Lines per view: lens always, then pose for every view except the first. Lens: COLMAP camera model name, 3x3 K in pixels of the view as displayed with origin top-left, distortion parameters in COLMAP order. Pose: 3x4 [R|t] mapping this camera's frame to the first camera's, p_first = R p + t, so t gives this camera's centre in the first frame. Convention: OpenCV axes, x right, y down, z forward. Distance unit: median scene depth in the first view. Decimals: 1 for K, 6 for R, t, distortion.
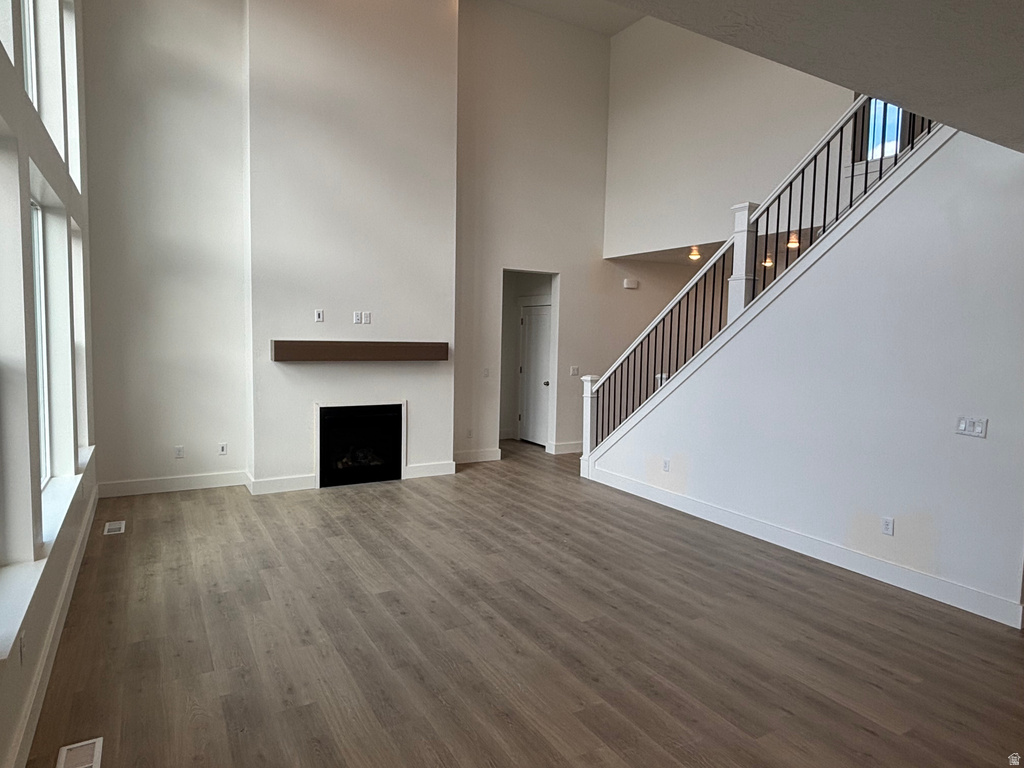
lens RADIAL K [[622.3, 0, 504.3], [0, 622.3, 379.2], [0, 0, 1]] dist [0.021415, -0.015386]
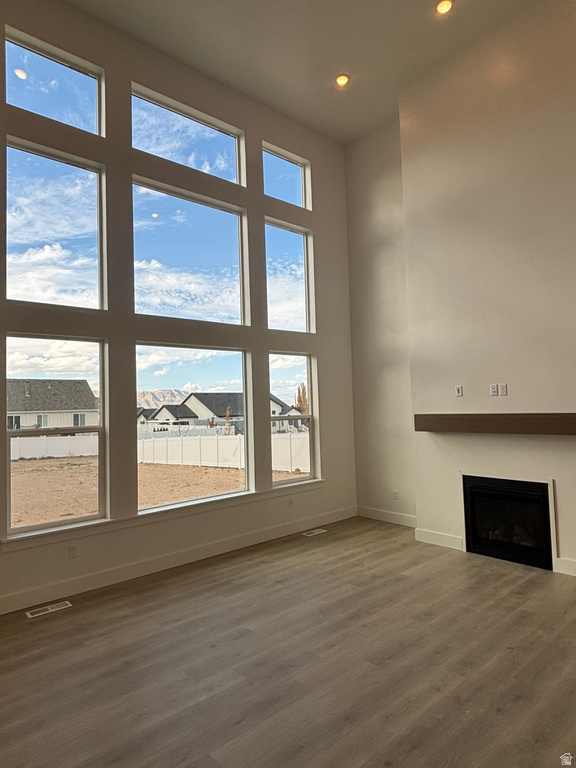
lens RADIAL K [[466.8, 0, 285.1], [0, 466.8, 382.8], [0, 0, 1]] dist [0.021415, -0.015386]
pose [[0.204584, -0.071392, -0.976242, 0.558153], [-0.038211, 0.995994, -0.080844, -0.045973], [0.978103, 0.053842, 0.201037, 0.653322]]
